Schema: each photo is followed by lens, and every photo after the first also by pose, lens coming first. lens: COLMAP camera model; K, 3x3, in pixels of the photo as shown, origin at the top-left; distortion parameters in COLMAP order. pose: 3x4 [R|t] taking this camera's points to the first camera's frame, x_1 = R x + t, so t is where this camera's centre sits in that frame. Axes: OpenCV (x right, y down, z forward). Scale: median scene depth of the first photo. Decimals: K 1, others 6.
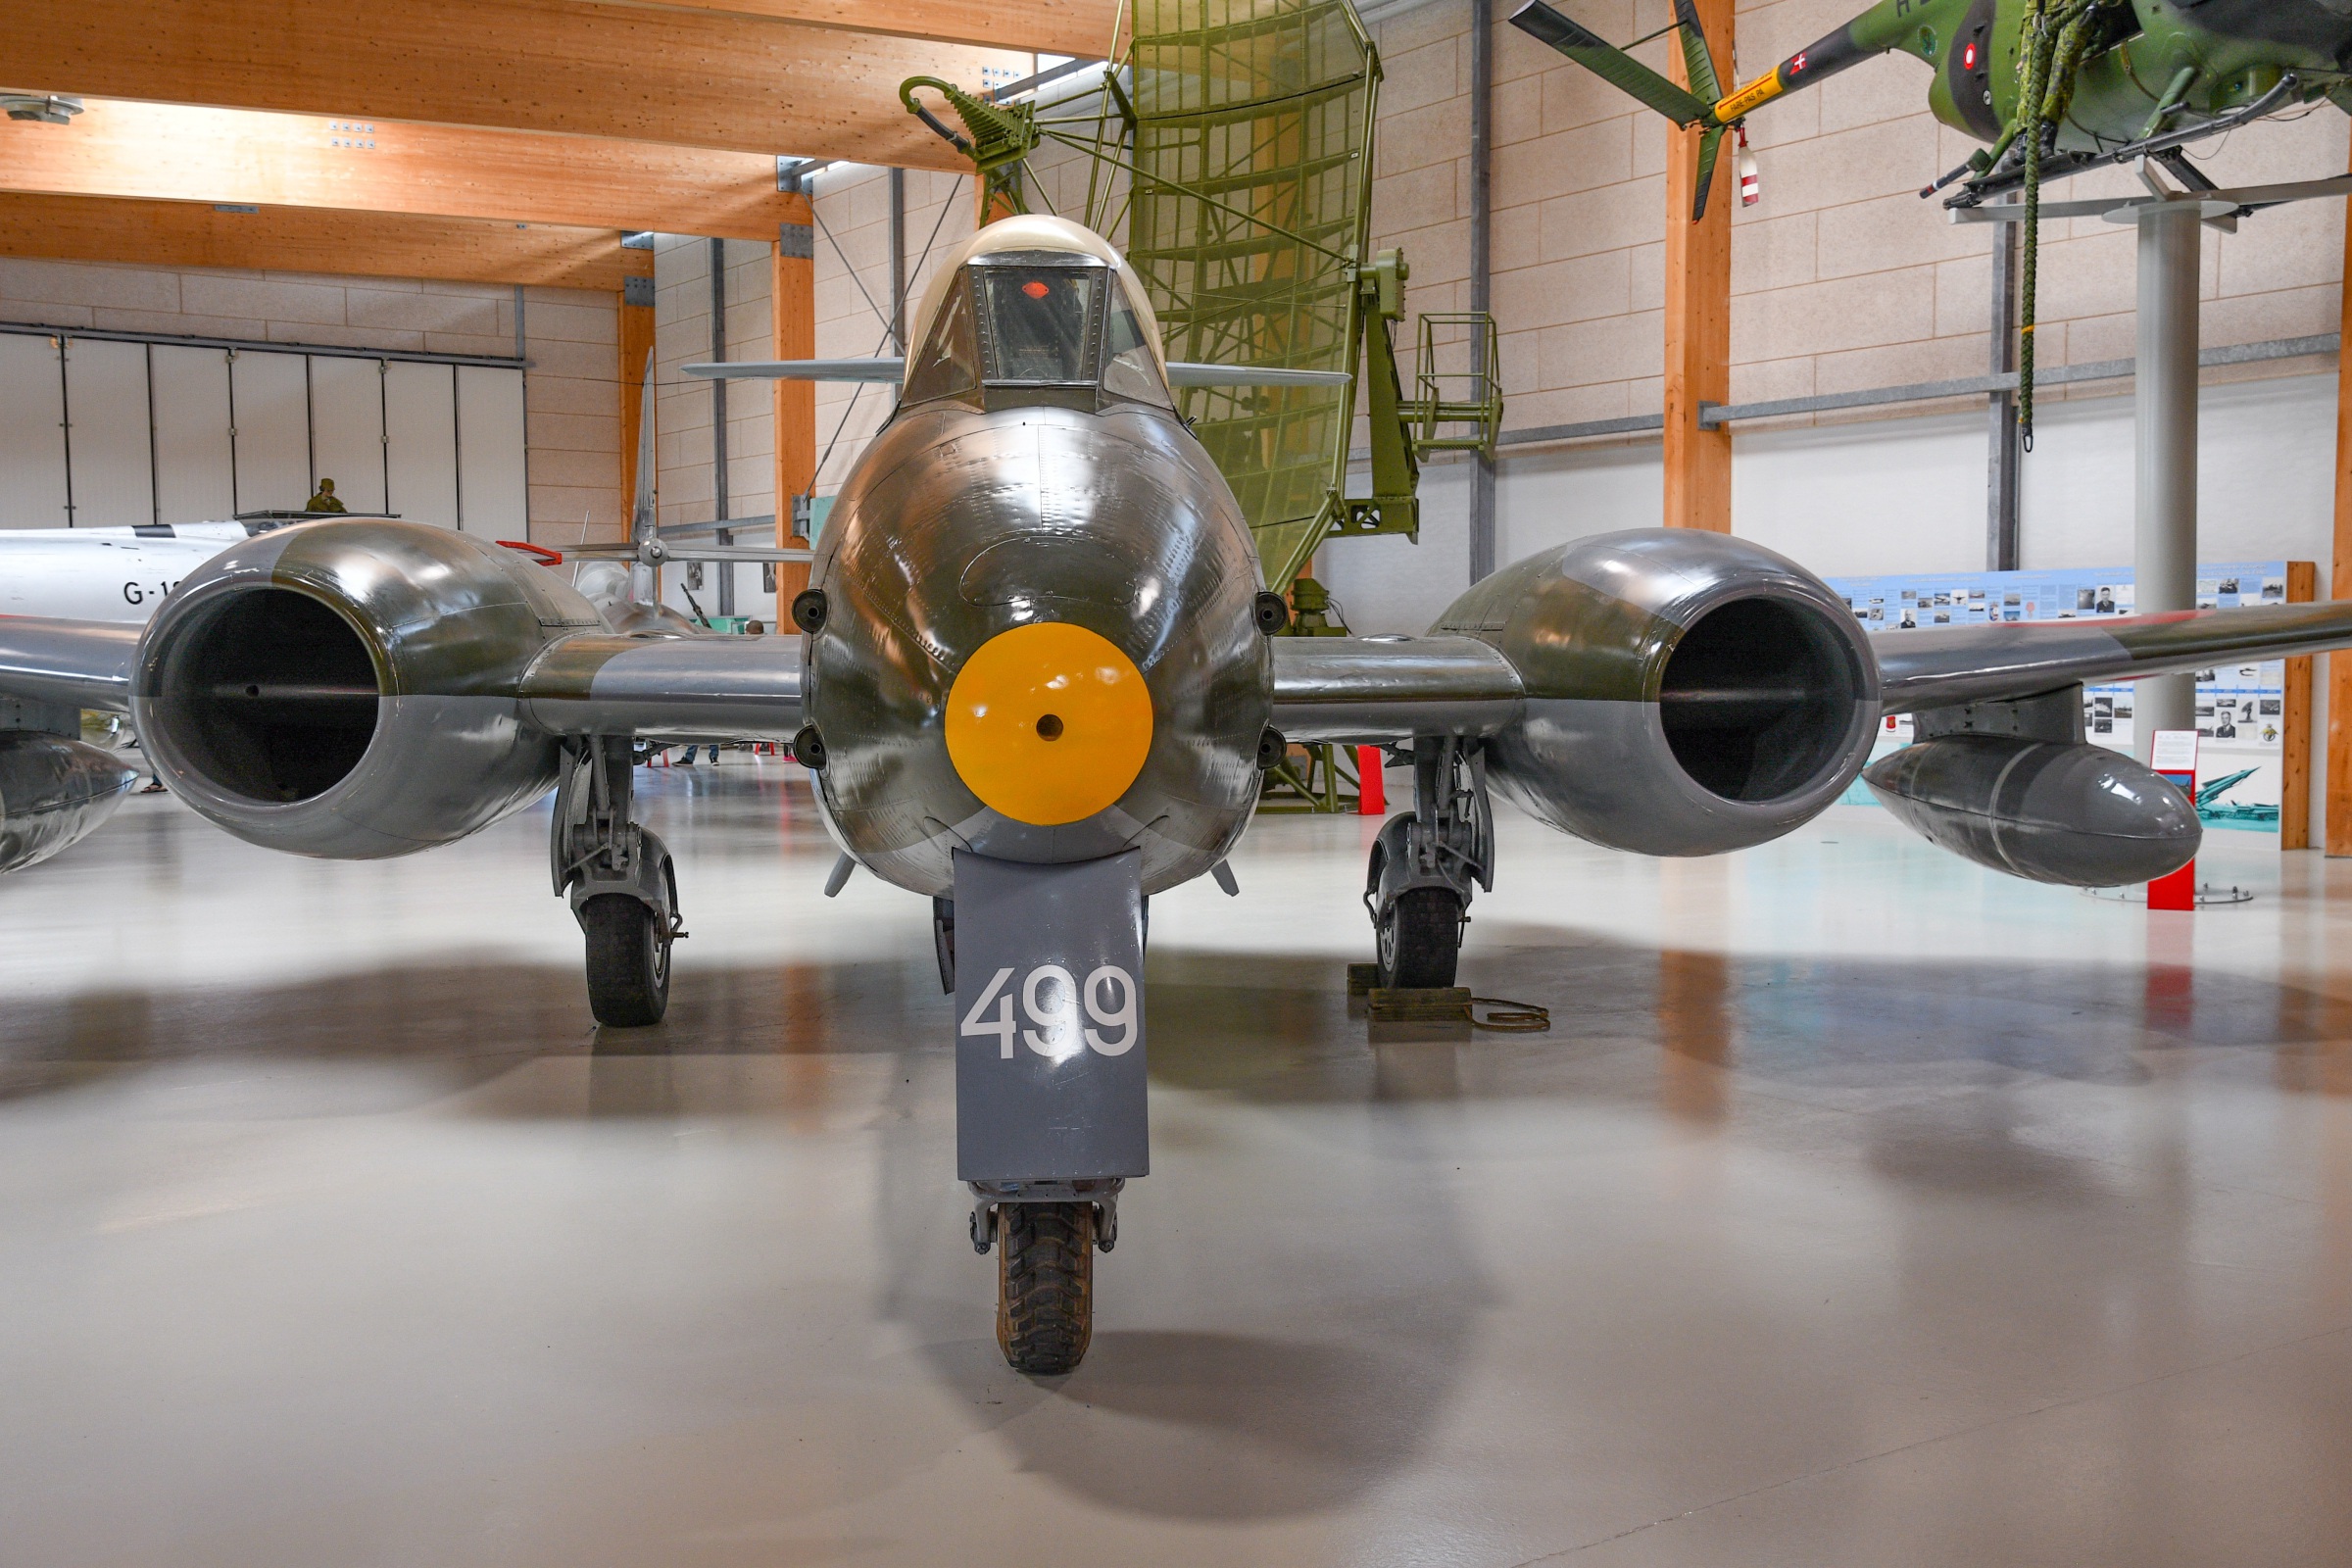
lens RADIAL K [[2065.3, 0, 1176.0], [0, 2065.3, 784.0], [0, 0, 1]] dist [0.016296, 0.006644]
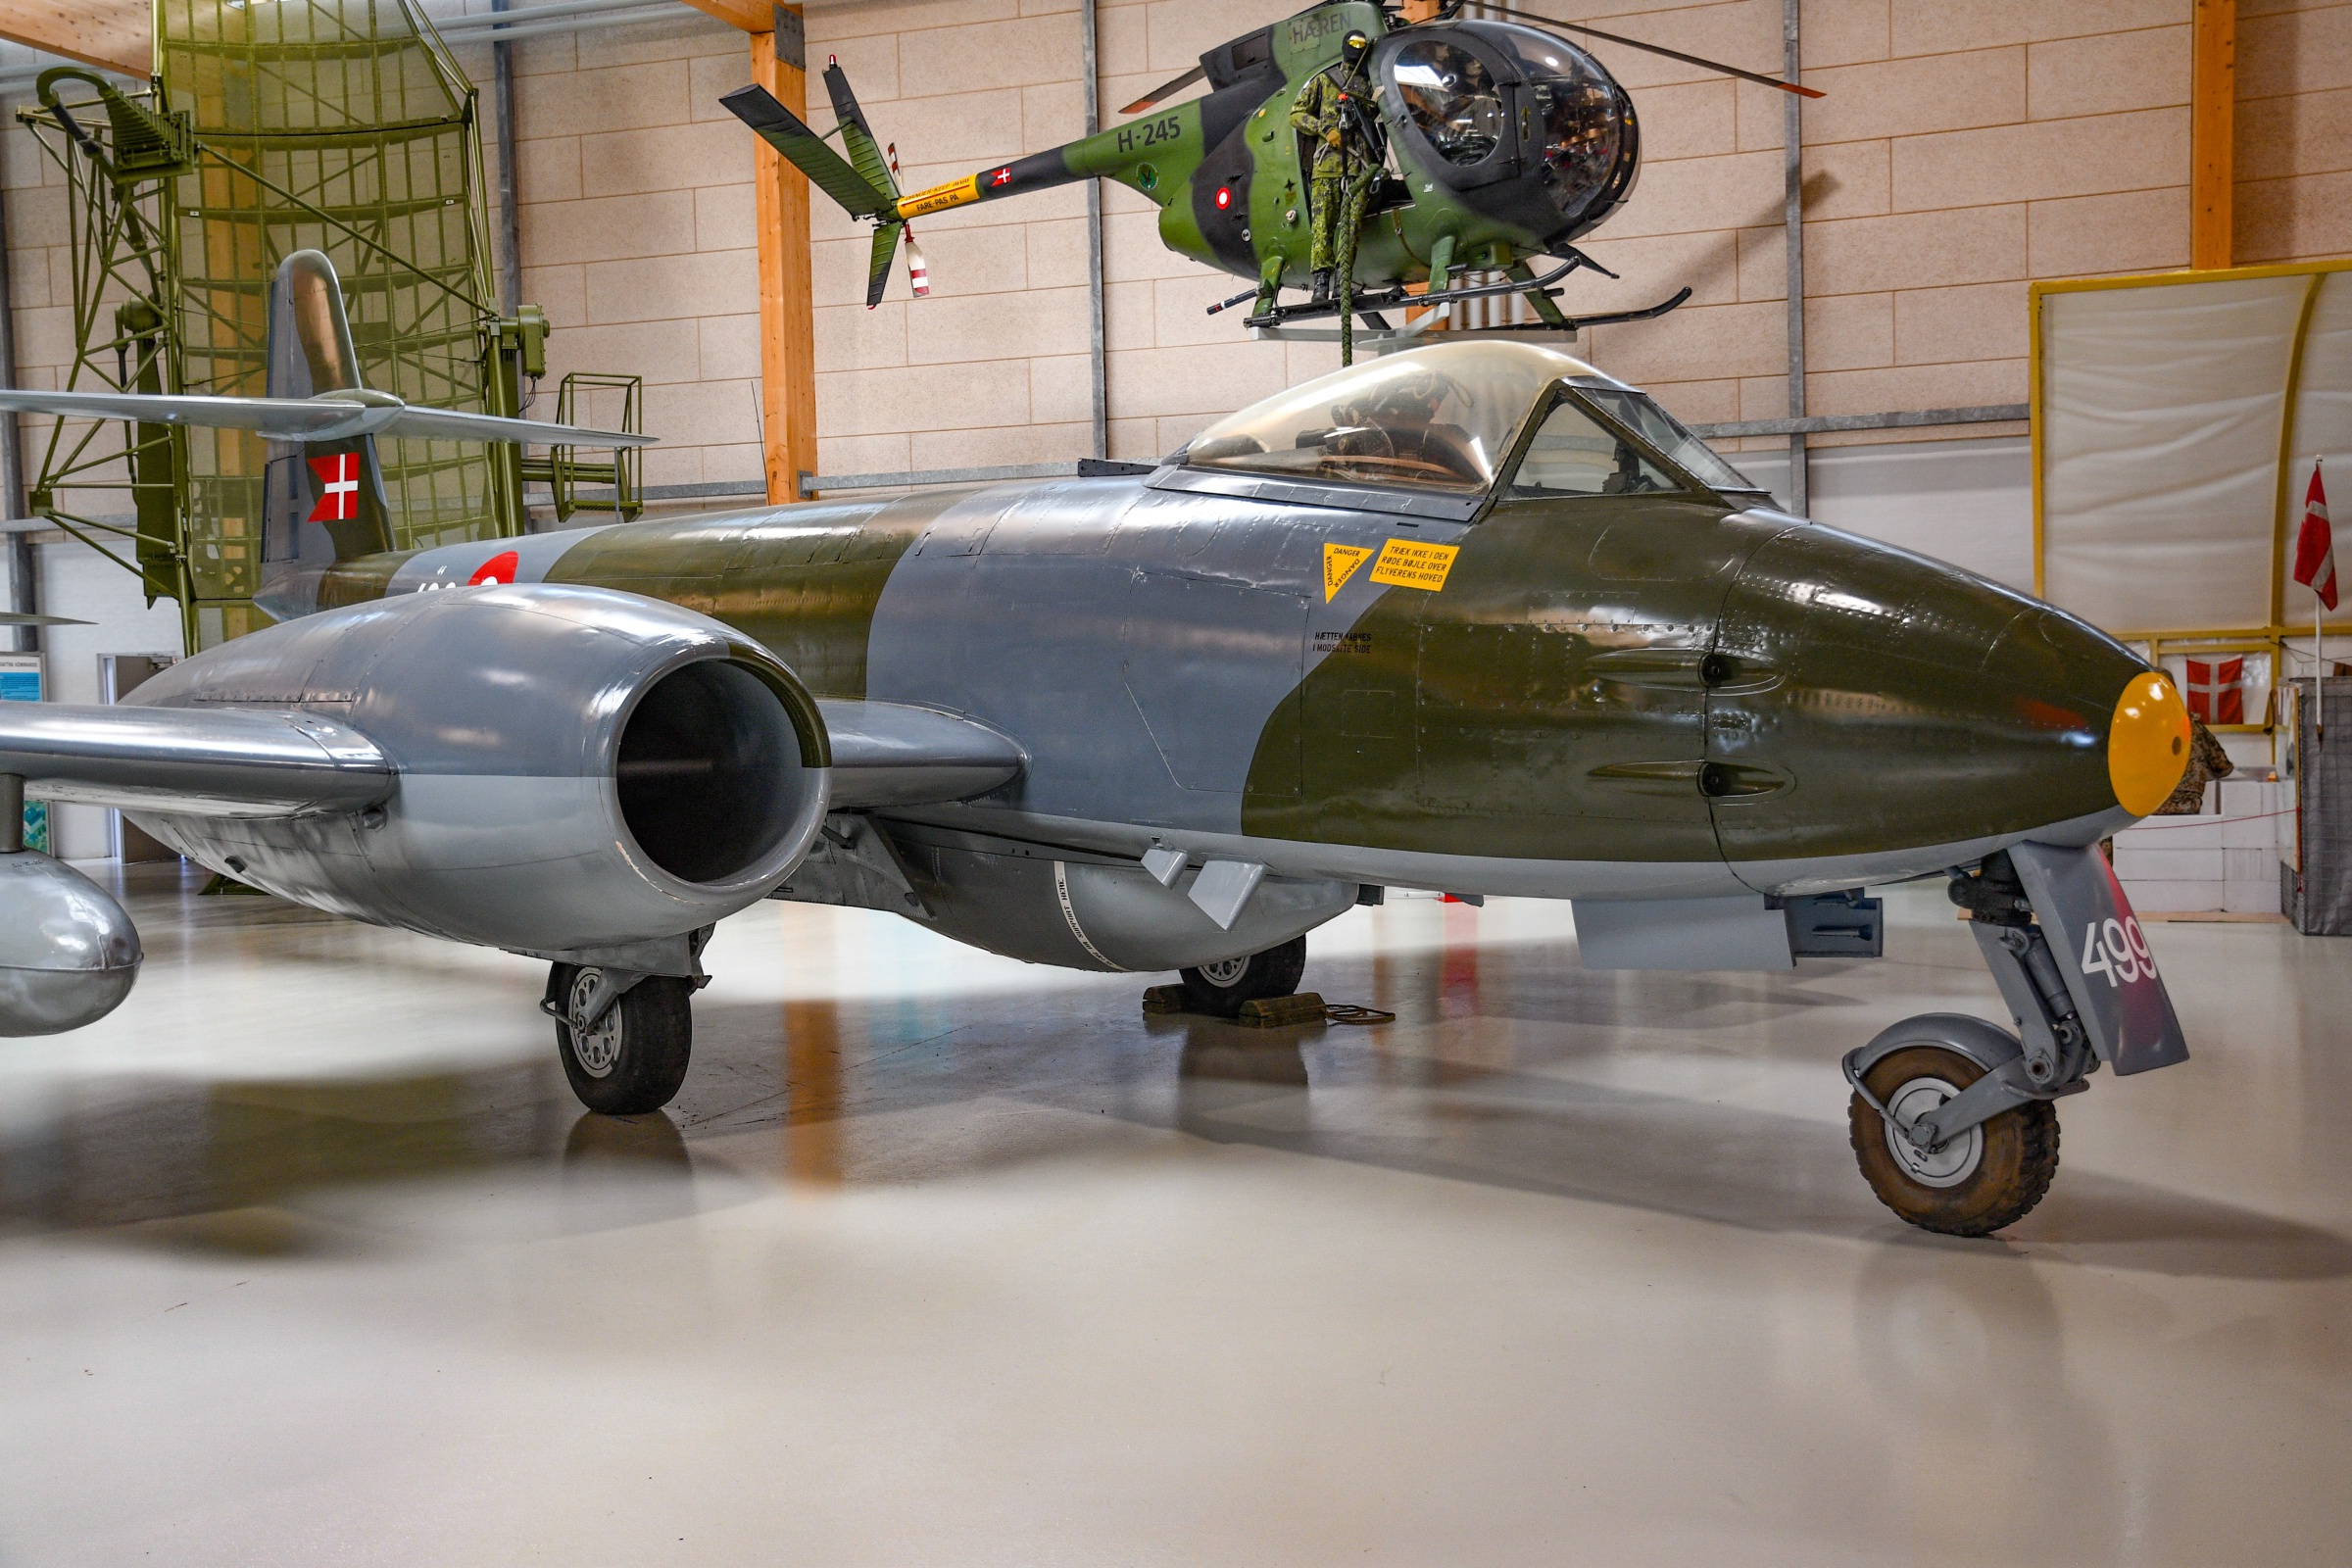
lens RADIAL K [[2065.3, 0, 1176.0], [0, 2065.3, 784.0], [0, 0, 1]] dist [0.016296, 0.006644]
pose [[0.837378, -0.045881, 0.544696, -0.171196], [0.061374, 0.998062, -0.010283, -0.003429], [-0.543168, 0.042041, 0.838571, 0.021405]]
